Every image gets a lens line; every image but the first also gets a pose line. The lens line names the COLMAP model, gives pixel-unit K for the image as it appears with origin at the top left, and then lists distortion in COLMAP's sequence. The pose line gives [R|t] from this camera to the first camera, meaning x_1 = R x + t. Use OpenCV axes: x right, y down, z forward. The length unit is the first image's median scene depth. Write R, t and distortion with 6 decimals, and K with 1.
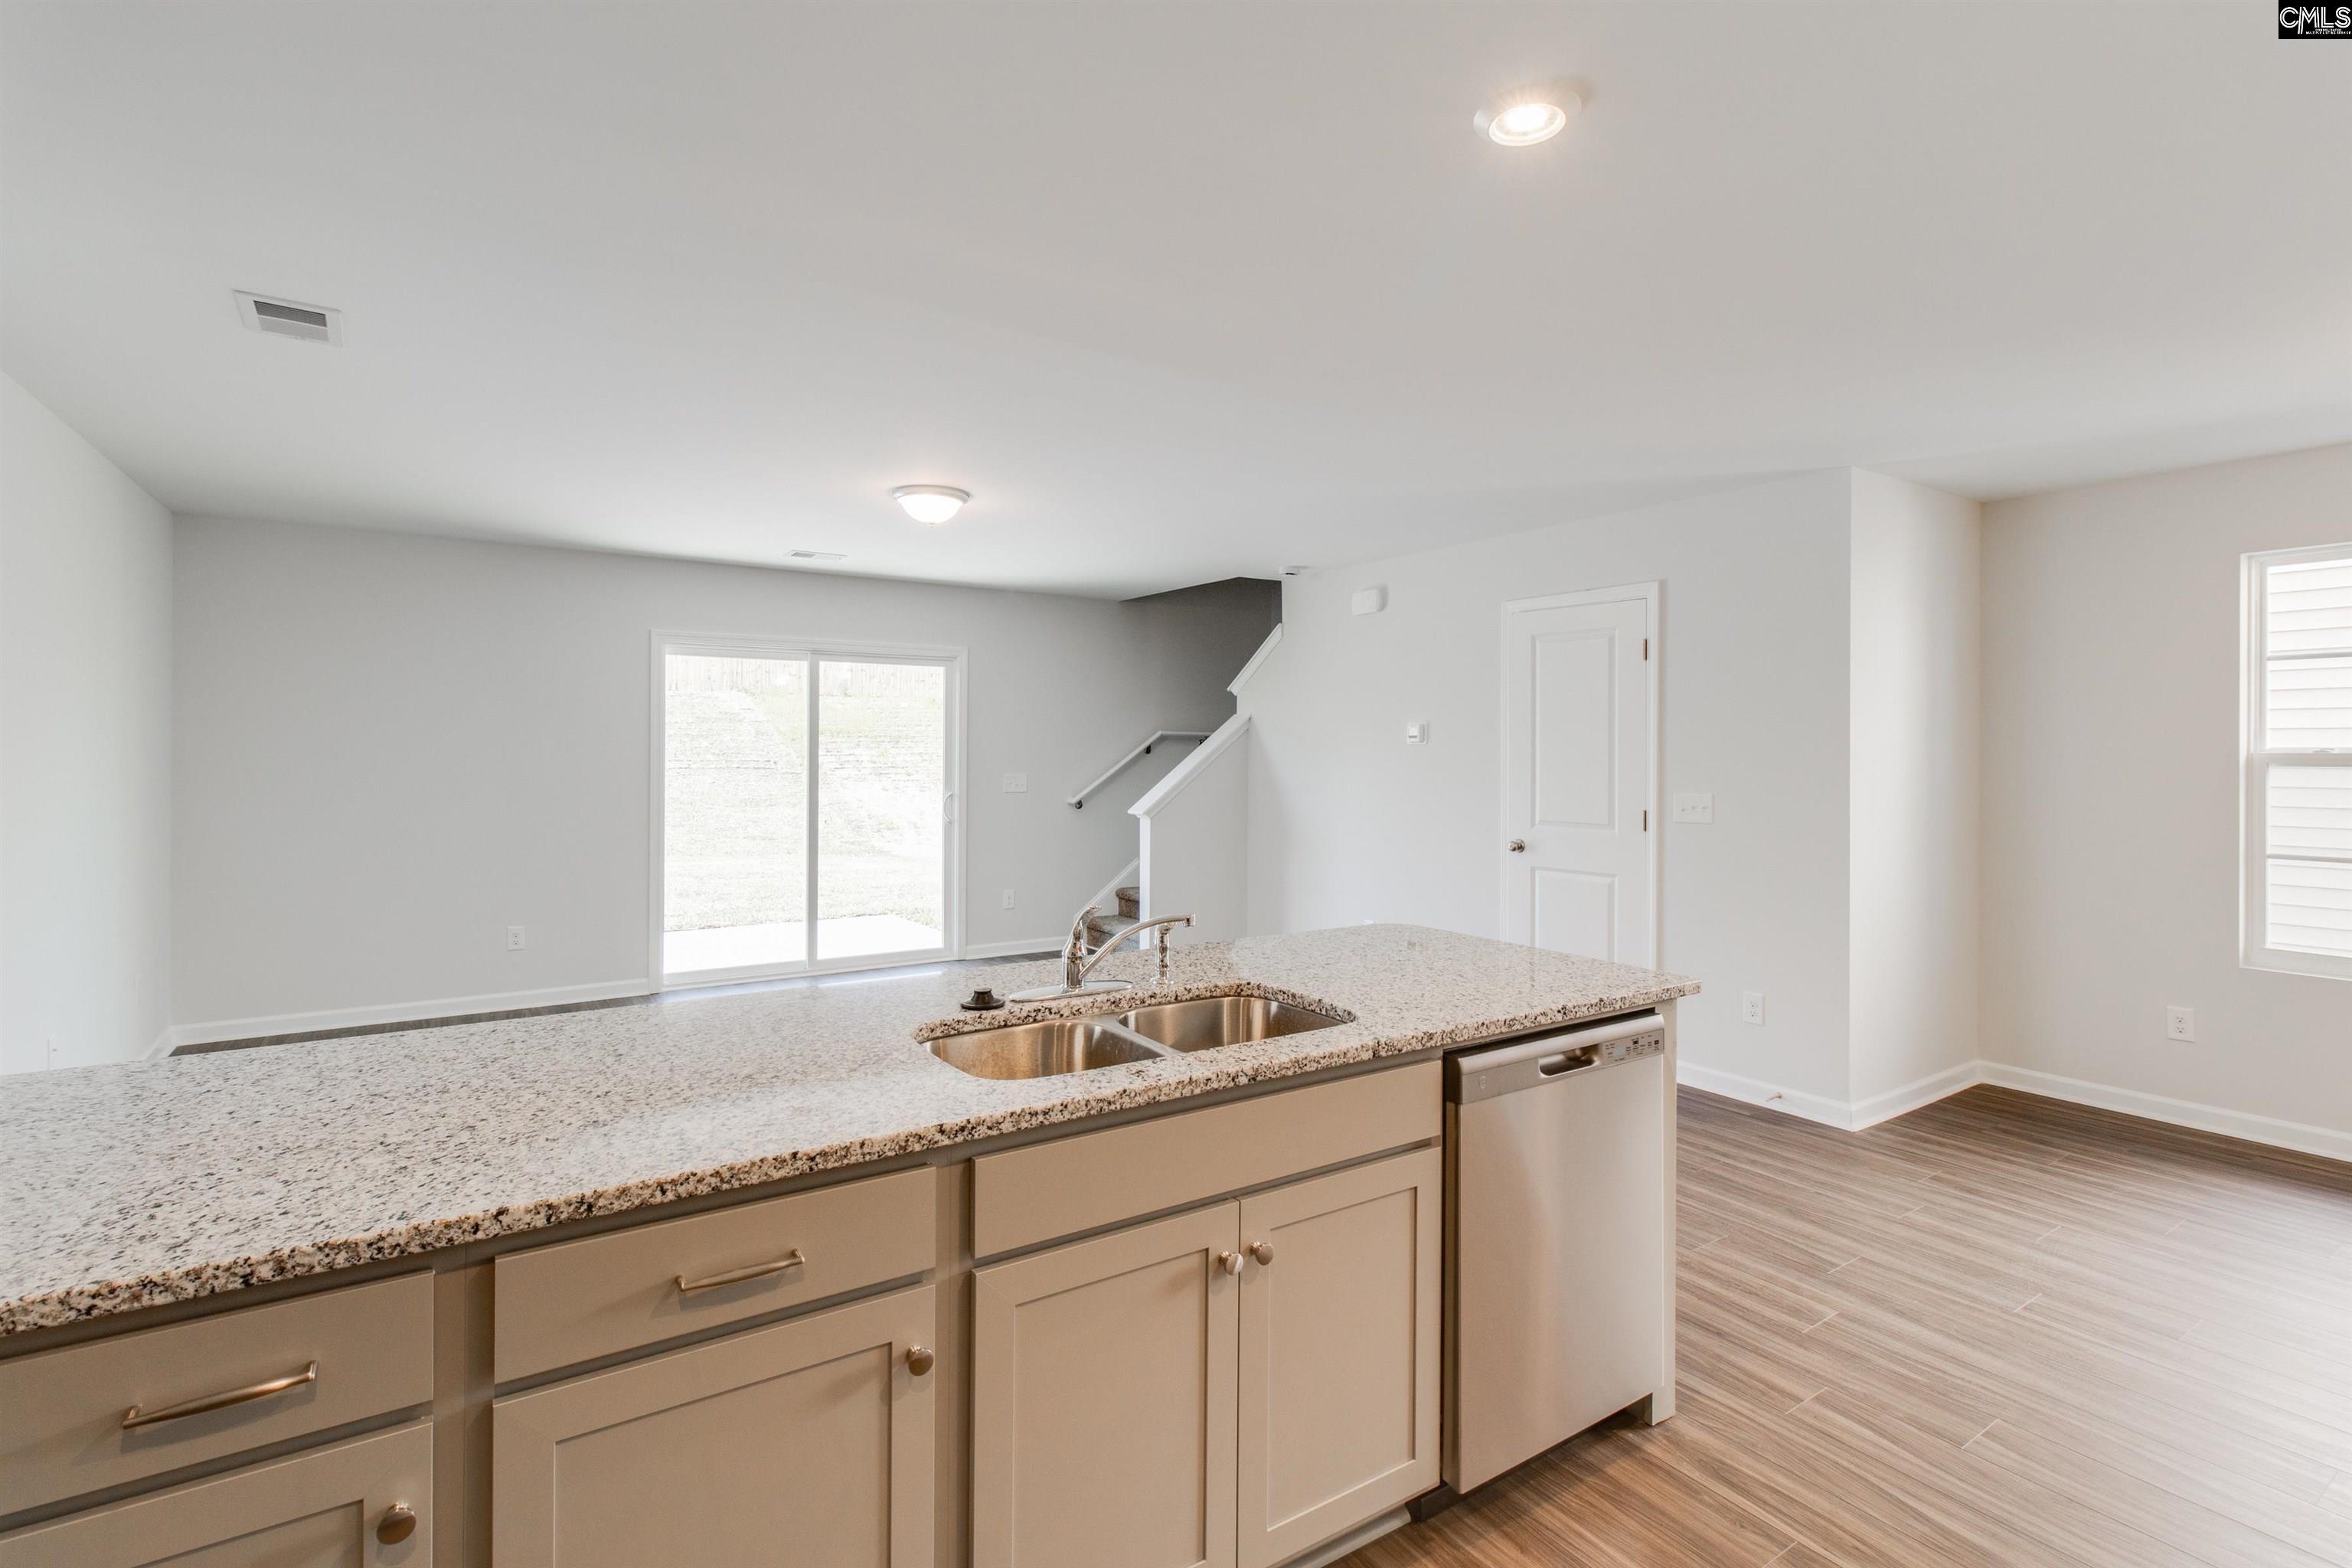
lens RADIAL K [[1088.7, 0, 1169.9], [0, 1088.7, 758.1], [0, 0, 1]] dist [0.001947, -0.000038]
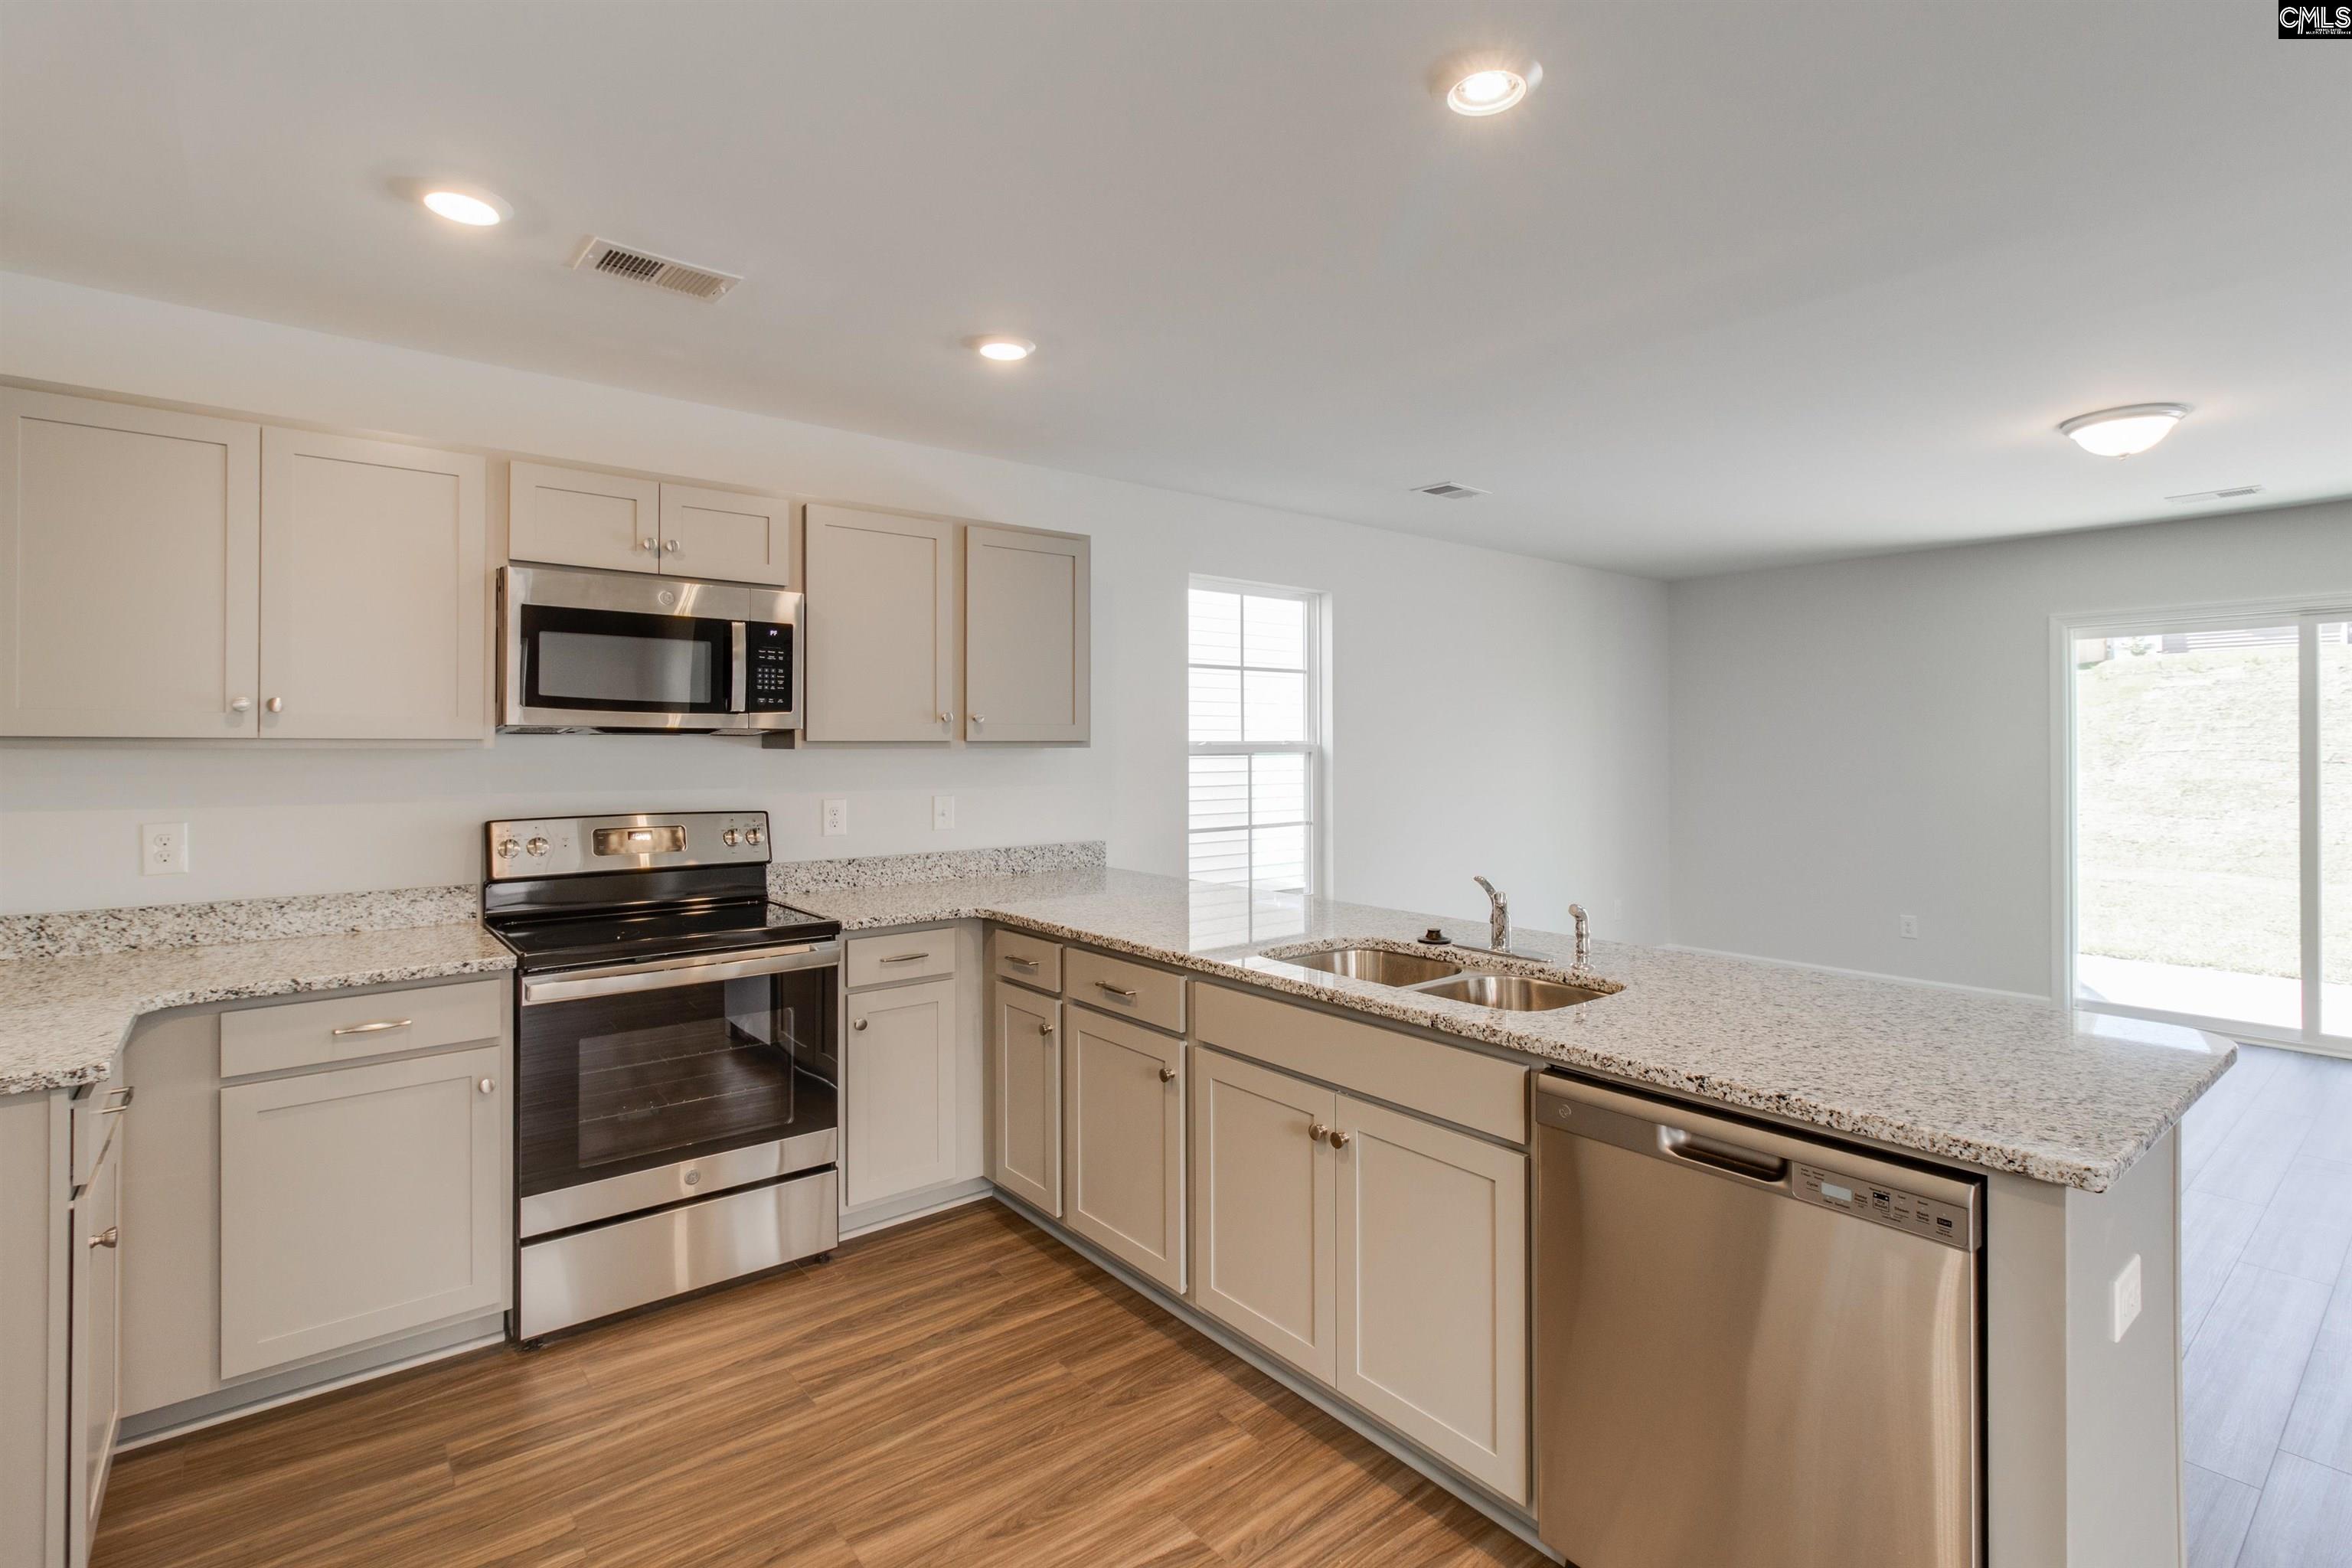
lens RADIAL K [[1088.7, 0, 1169.9], [0, 1088.7, 758.1], [0, 0, 1]] dist [0.001947, -0.000038]
pose [[0.113653, 0.010133, -0.993469, 1.143119], [-0.007632, 0.999927, 0.009326, -0.002386], [0.993491, 0.006523, 0.113722, 0.565610]]
